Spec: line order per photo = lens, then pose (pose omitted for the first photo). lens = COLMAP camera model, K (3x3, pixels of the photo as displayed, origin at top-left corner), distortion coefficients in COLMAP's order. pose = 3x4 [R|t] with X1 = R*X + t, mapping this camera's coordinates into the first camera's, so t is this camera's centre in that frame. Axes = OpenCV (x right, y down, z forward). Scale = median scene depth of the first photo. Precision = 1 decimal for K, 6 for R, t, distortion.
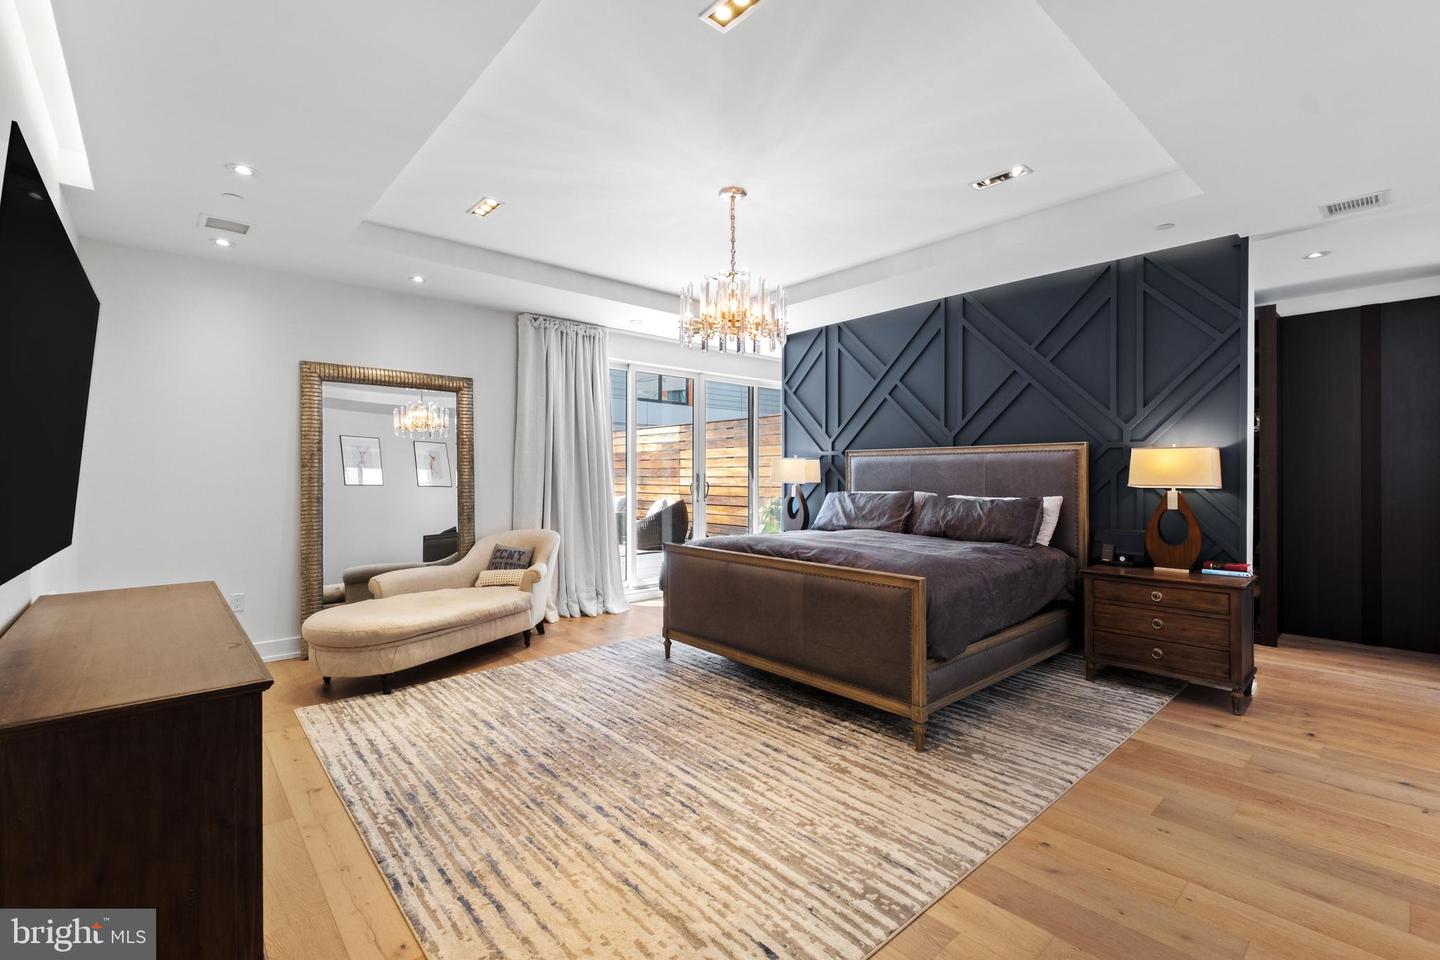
lens RADIAL K [[636.3, 0, 720.5], [0, 636.3, 458.0], [0, 0, 1]] dist [-0.000514, -0.000476]
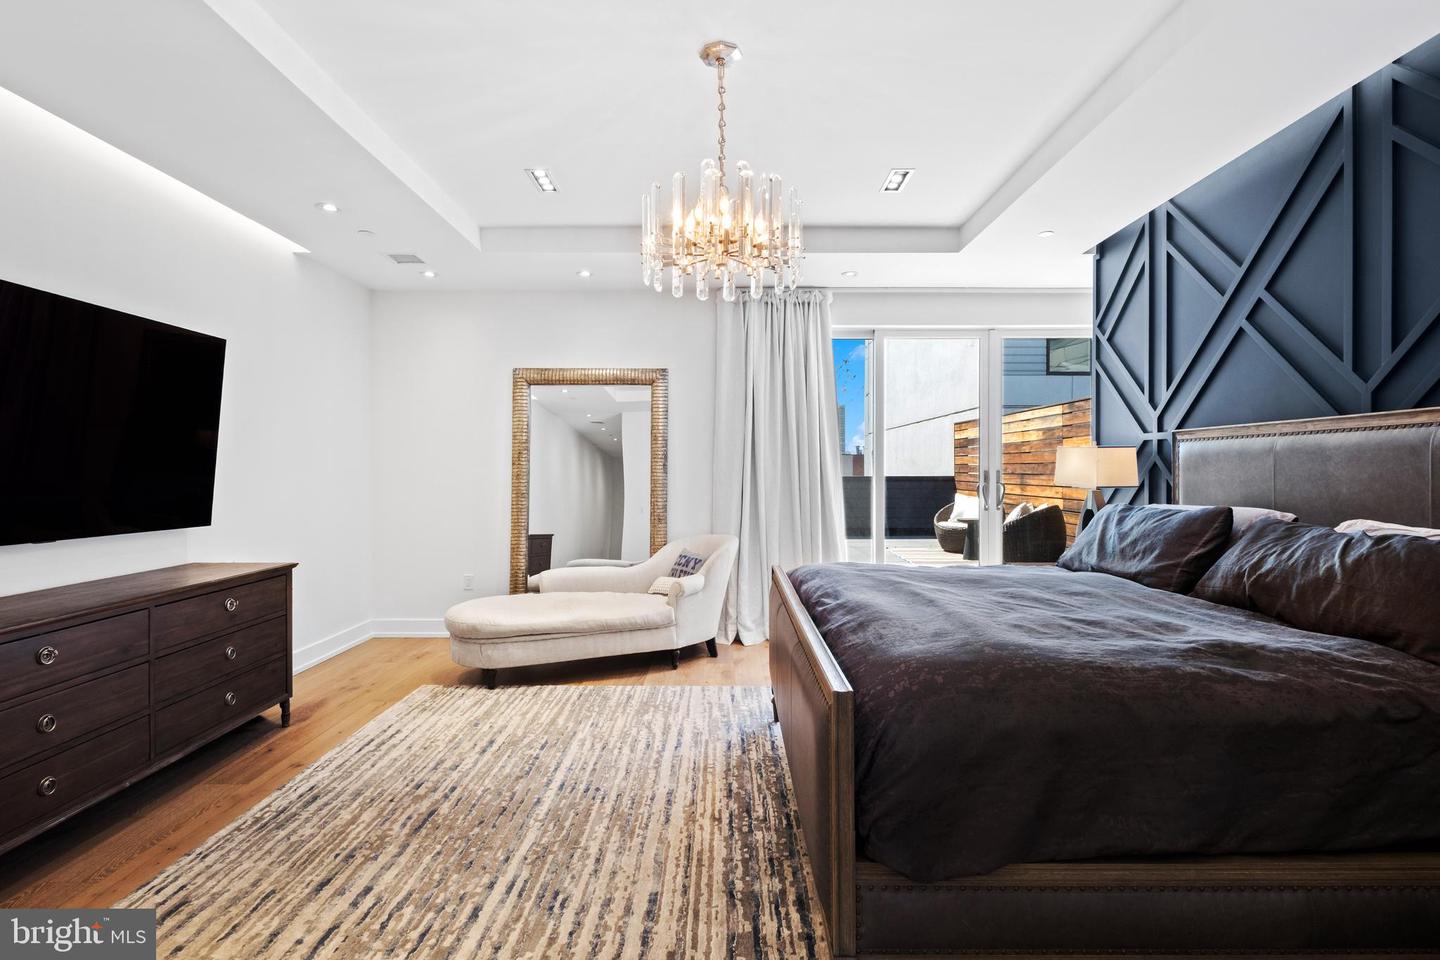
lens RADIAL K [[680.9, 0, 718.3], [0, 680.9, 460.4], [0, 0, 1]] dist [0.003232, -0.006394]
pose [[0.742966, -0.008943, -0.669270, 0.452500], [0.016836, 0.999844, 0.005330, 0.006991], [0.669118, -0.015228, 0.743000, 0.421119]]
